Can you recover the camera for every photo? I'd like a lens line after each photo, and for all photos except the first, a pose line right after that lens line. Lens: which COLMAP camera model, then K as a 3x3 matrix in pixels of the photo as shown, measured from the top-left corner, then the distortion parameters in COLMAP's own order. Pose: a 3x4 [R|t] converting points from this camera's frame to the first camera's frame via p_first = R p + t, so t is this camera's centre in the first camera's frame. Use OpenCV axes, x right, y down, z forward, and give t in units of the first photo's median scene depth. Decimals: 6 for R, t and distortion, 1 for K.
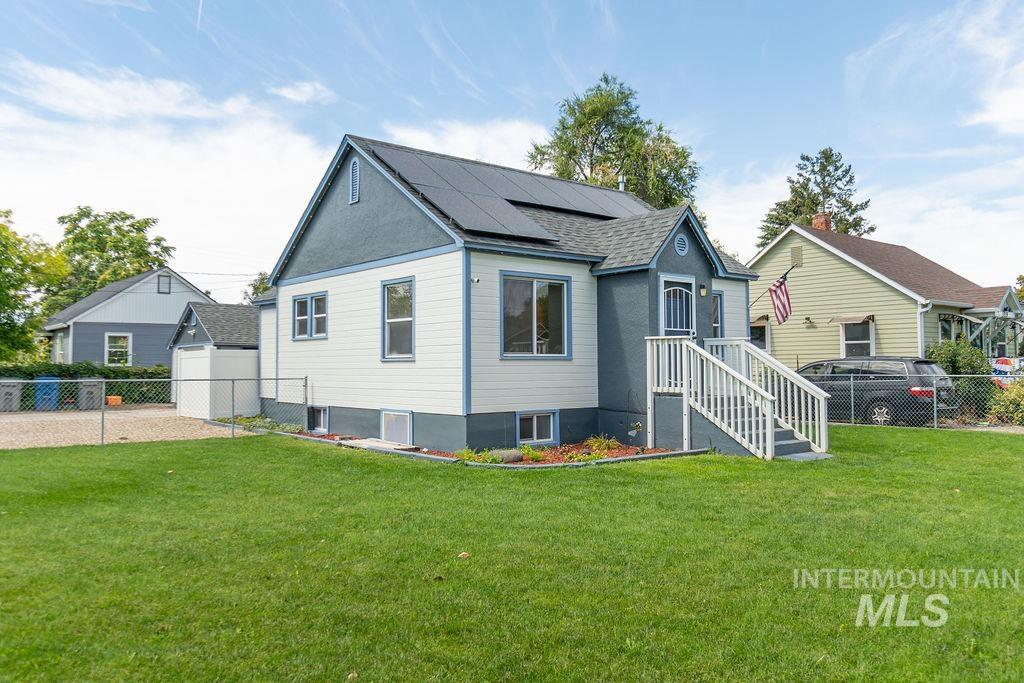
lens RADIAL K [[788.1, 0, 512.0], [0, 788.1, 341.5], [0, 0, 1]] dist [0.005277, 0.000751]
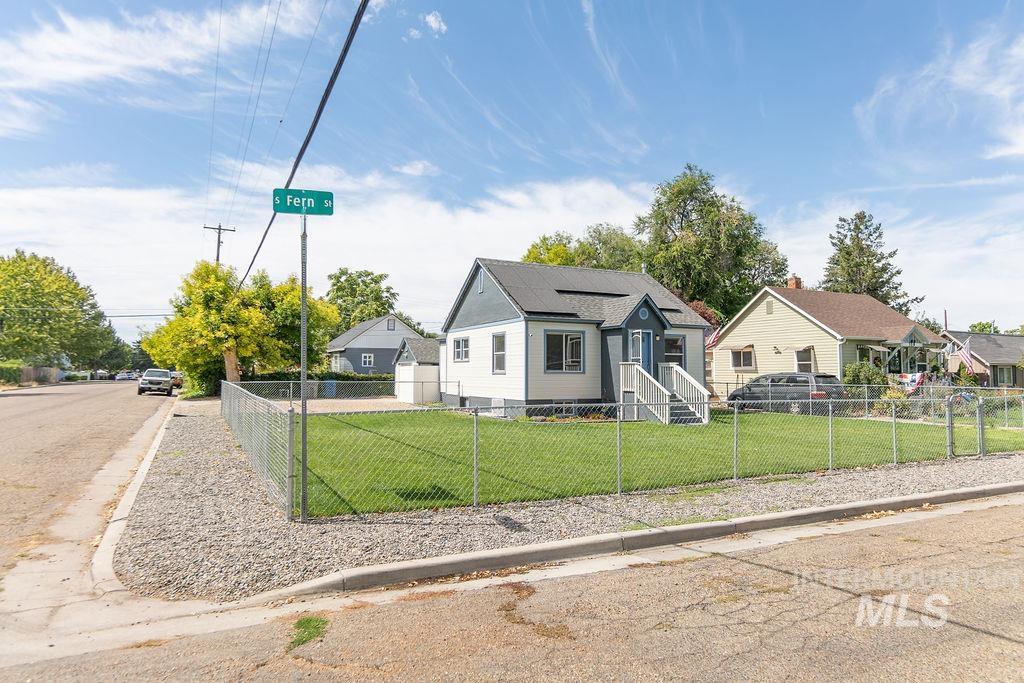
lens RADIAL K [[650.1, 0, 512.0], [0, 650.1, 341.5], [0, 0, 1]] dist [0.005080, -0.000060]
pose [[0.973063, -0.002814, -0.230523, 0.185472], [-0.001249, 0.999847, -0.017475, -0.019255], [0.230537, 0.017292, 0.972910, -0.414629]]
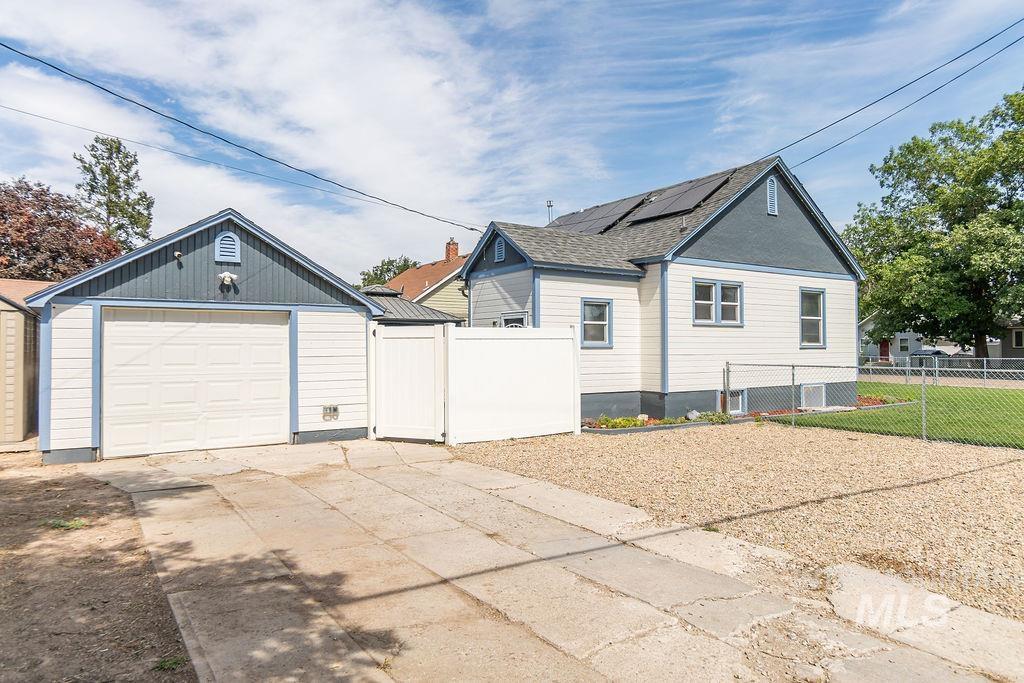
lens RADIAL K [[650.1, 0, 512.0], [0, 650.1, 341.5], [0, 0, 1]] dist [0.005080, -0.000060]
pose [[0.104962, 0.018821, 0.994298, -0.909101], [-0.026175, 0.999527, -0.016157, 0.031229], [-0.994132, -0.024330, 0.105405, 0.960632]]
